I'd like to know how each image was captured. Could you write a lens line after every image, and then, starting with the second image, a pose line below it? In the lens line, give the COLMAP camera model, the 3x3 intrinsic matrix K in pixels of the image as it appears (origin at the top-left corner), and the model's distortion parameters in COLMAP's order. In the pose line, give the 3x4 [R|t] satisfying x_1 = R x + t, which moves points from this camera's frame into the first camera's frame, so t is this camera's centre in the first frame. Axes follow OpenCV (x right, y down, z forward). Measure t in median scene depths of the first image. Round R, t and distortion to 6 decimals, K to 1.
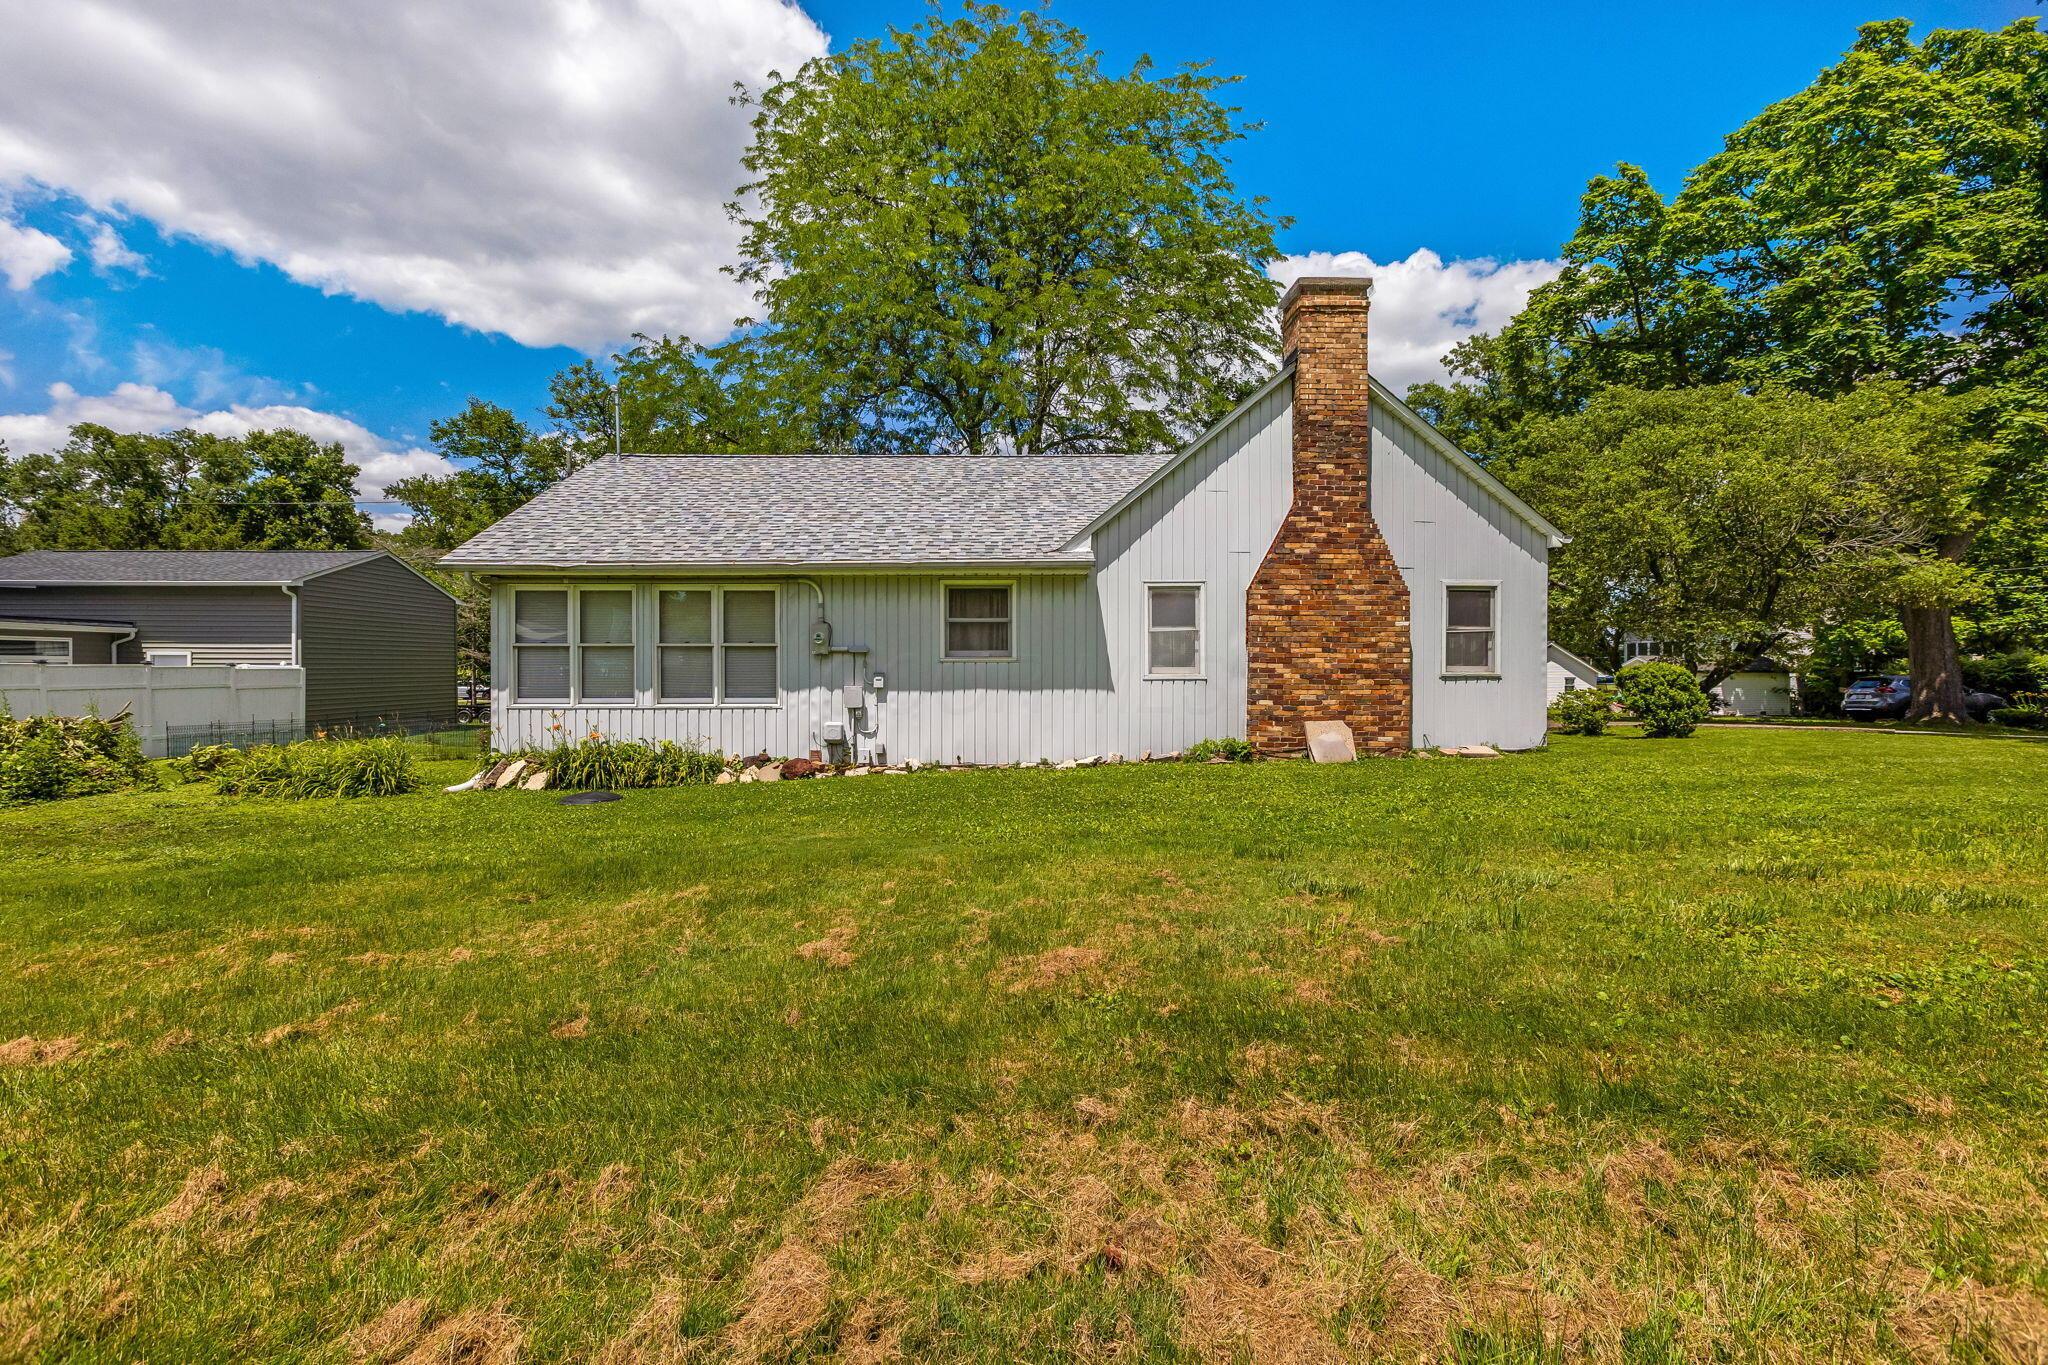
lens RADIAL K [[927.7, 0, 1025.0], [0, 927.7, 675.7], [0, 0, 1]] dist [-0.003830, 0.005092]
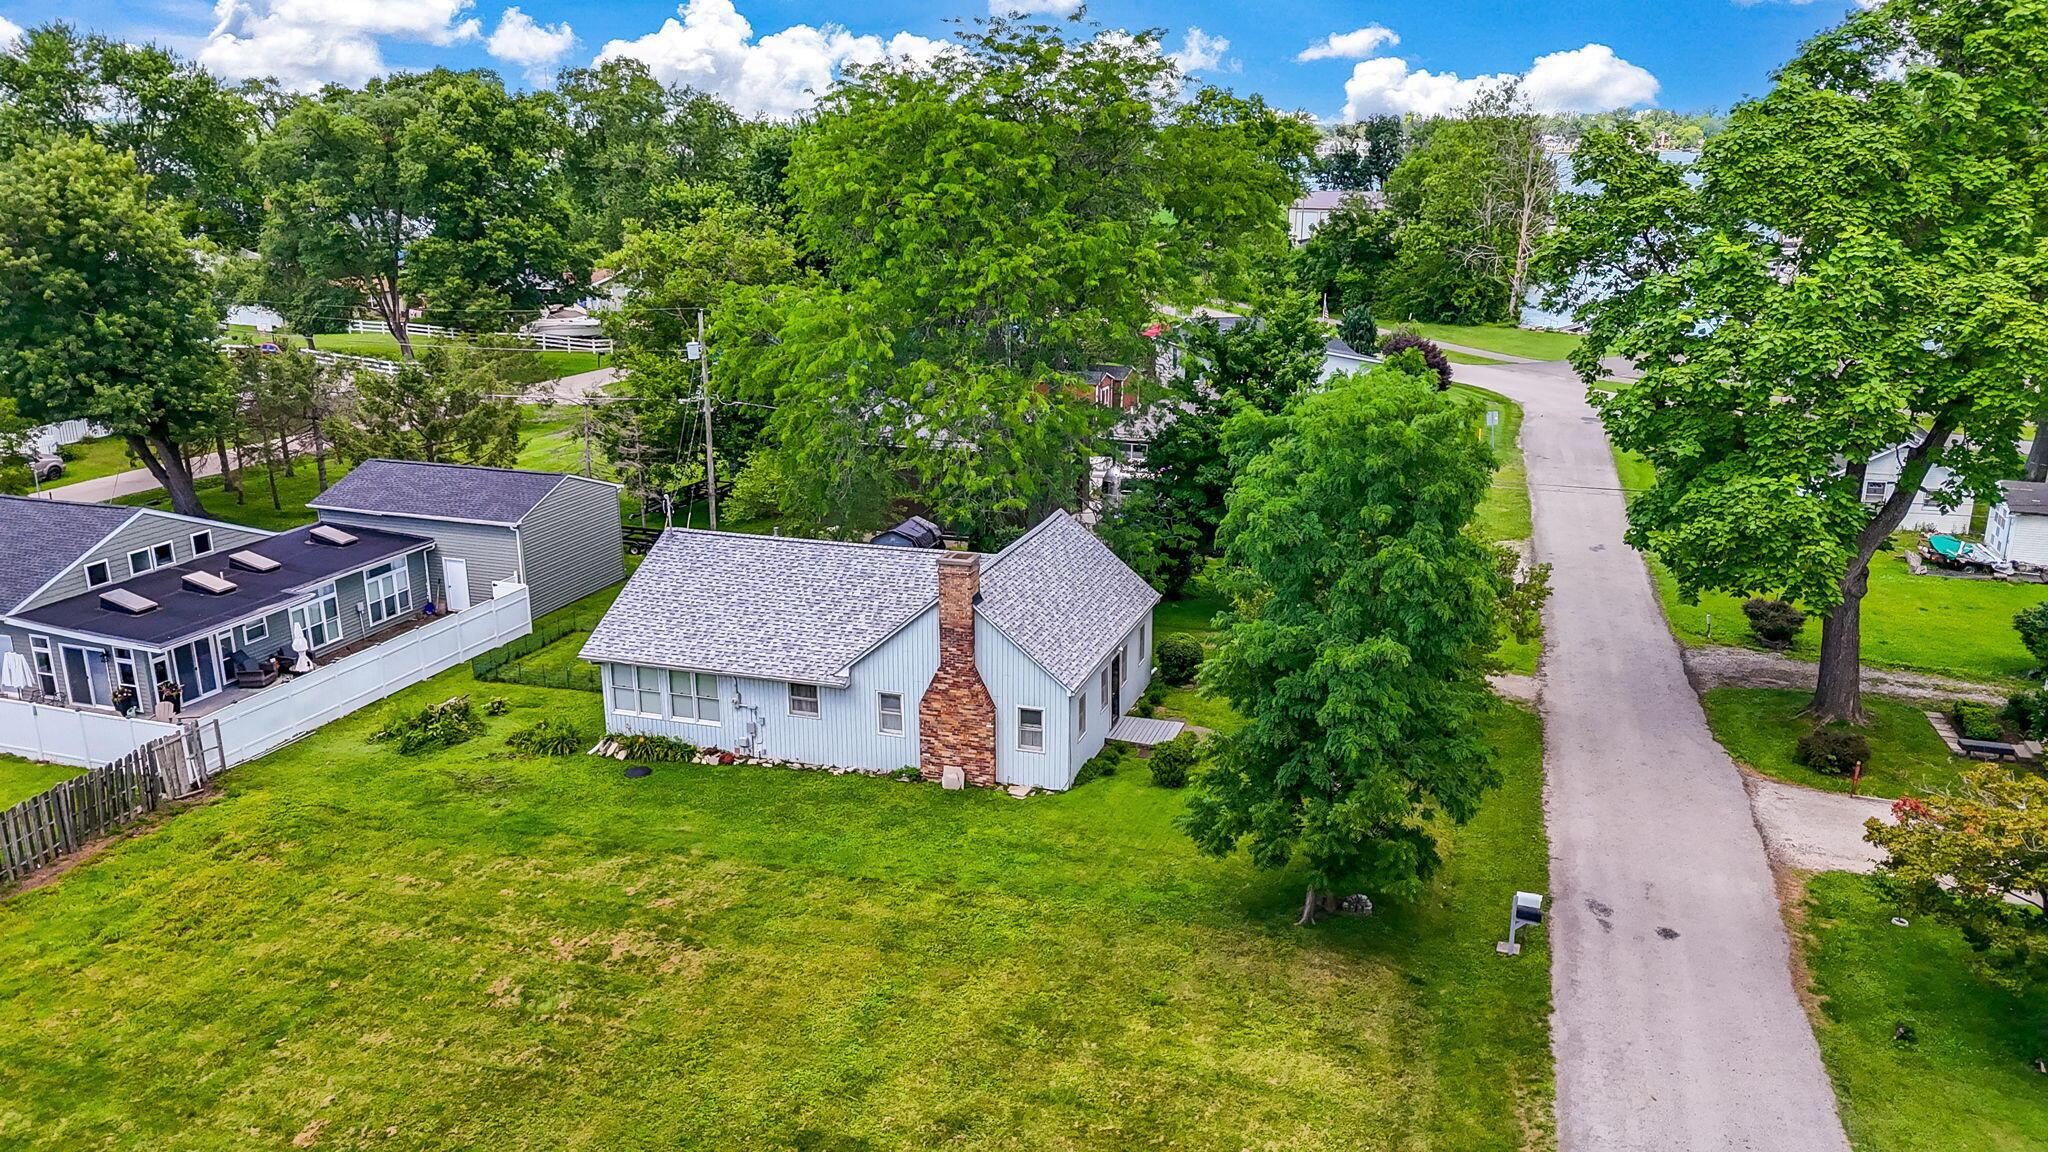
lens RADIAL K [[1513.5, 0, 1035.1], [0, 1513.5, 573.4], [0, 0, 1]] dist [0.081133, -0.044395]
pose [[0.942936, 0.089745, -0.320651, 1.531687], [-0.004697, 0.966482, 0.256690, -1.228140], [0.332941, -0.240536, 0.911753, -1.900276]]
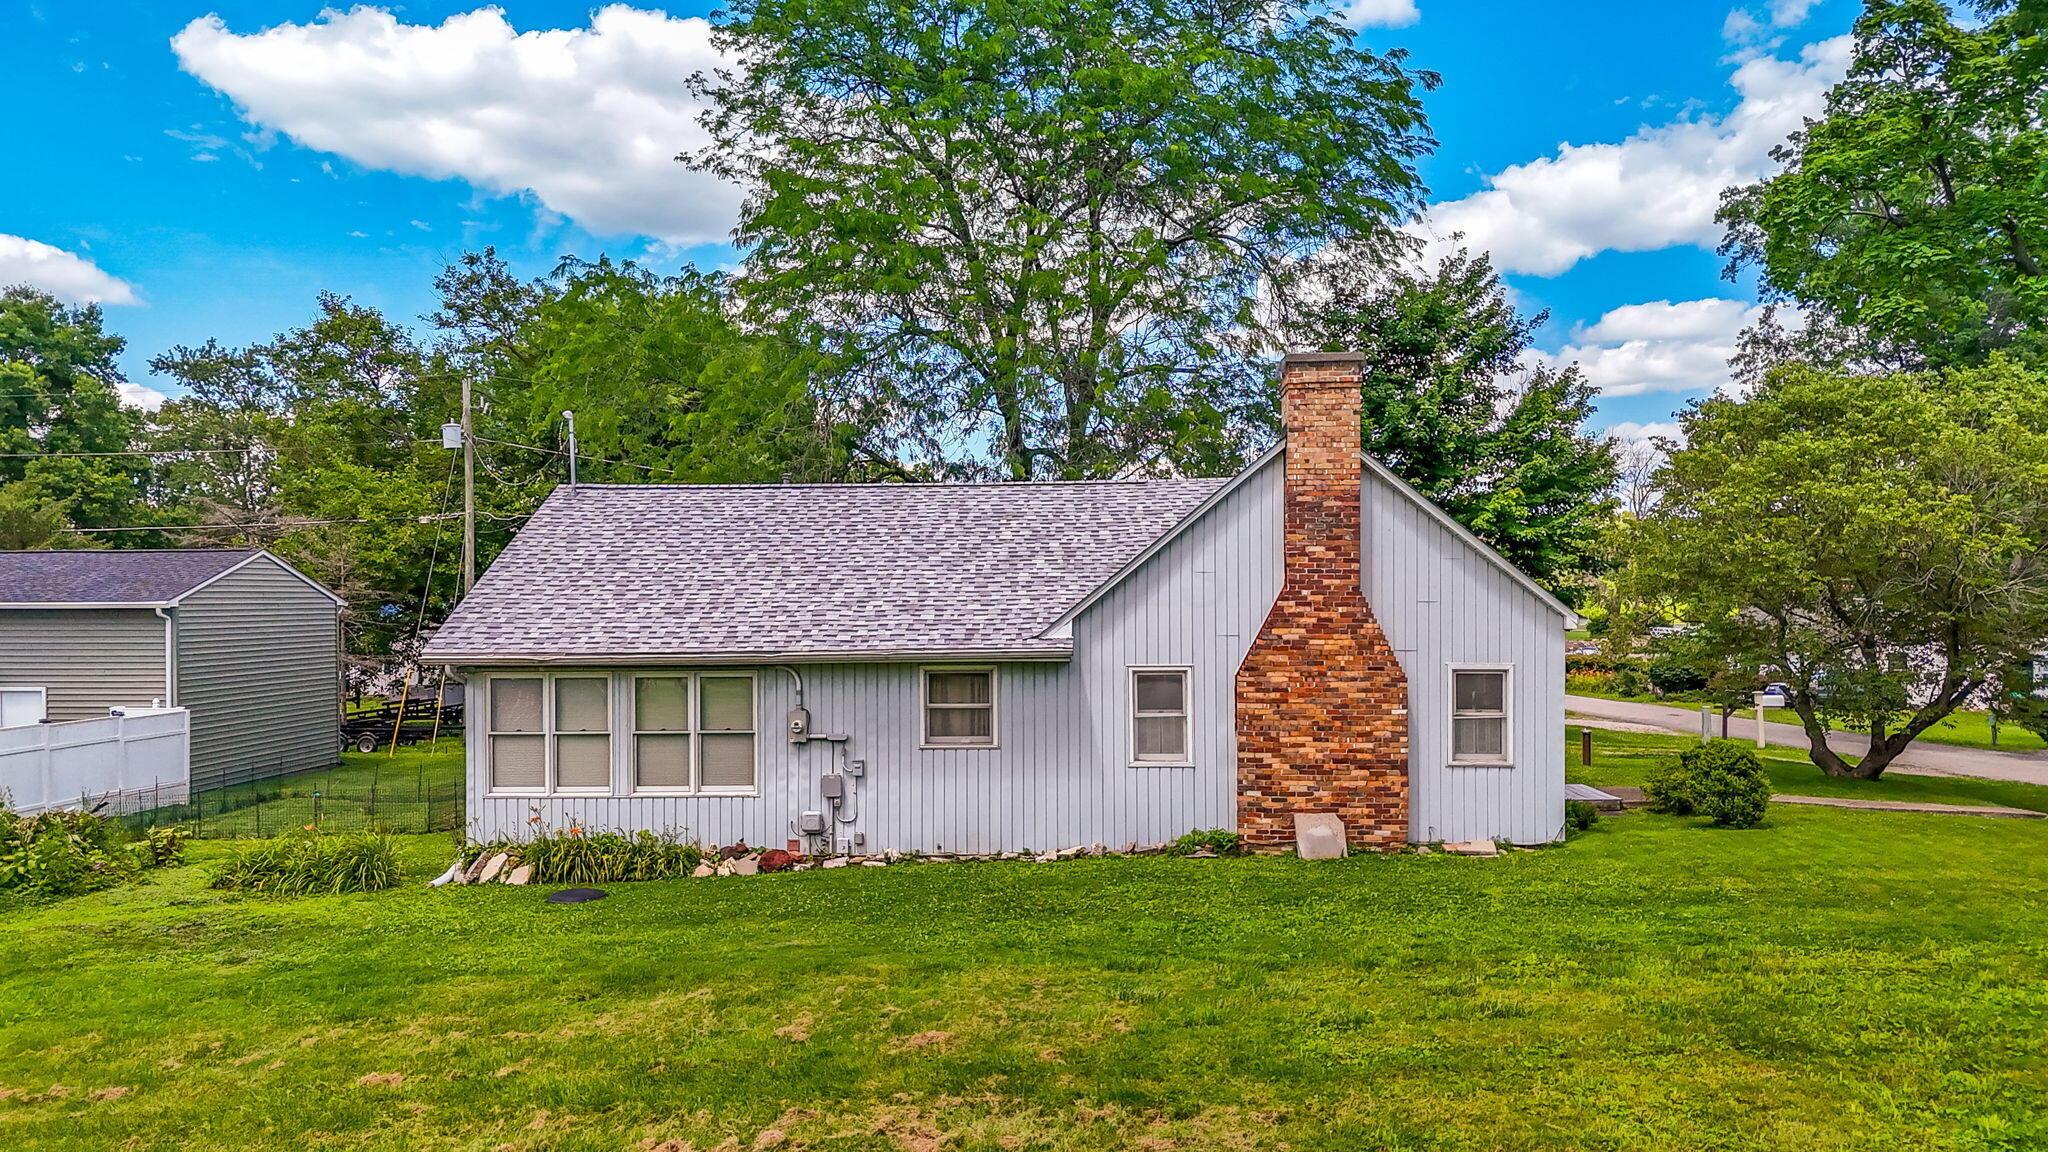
lens RADIAL K [[1513.5, 0, 1038.7], [0, 1513.5, 622.8], [0, 0, 1]] dist [0.081133, -0.044395]
pose [[0.997671, -0.003691, -0.068111, 0.144130], [0.003875, 0.999989, 0.002566, -0.153559], [0.068100, -0.002824, 0.997674, -0.587816]]
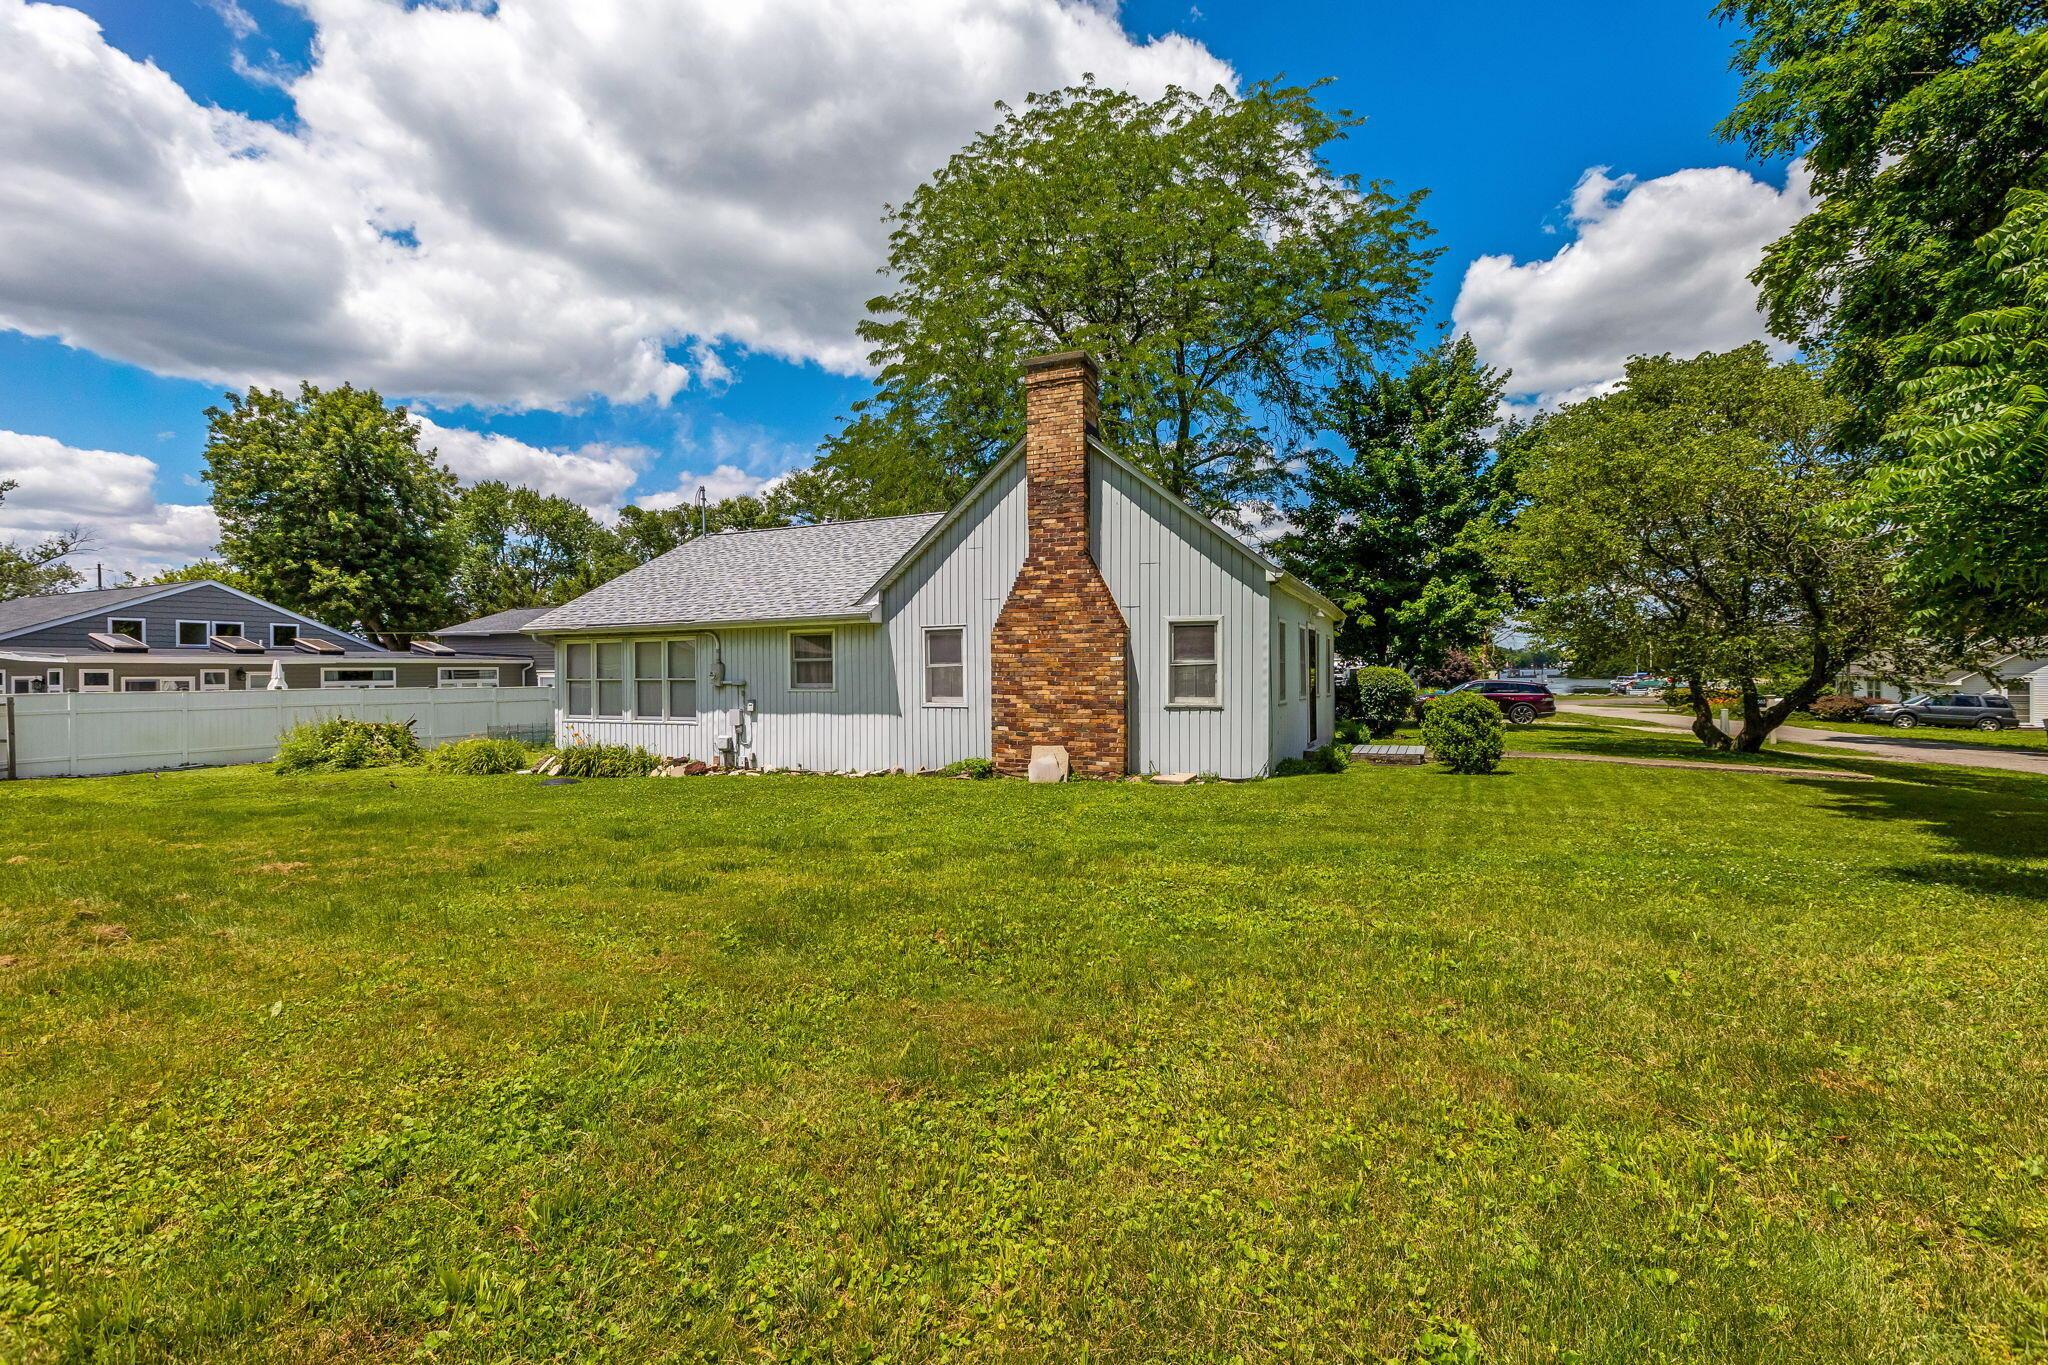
lens RADIAL K [[927.7, 0, 1006.5], [0, 927.7, 680.1], [0, 0, 1]] dist [-0.003830, 0.005092]
pose [[0.893626, -0.002402, -0.448807, 0.783843], [-0.001236, 0.999969, -0.007813, -0.022290], [0.448812, 0.007537, 0.893595, -0.037534]]
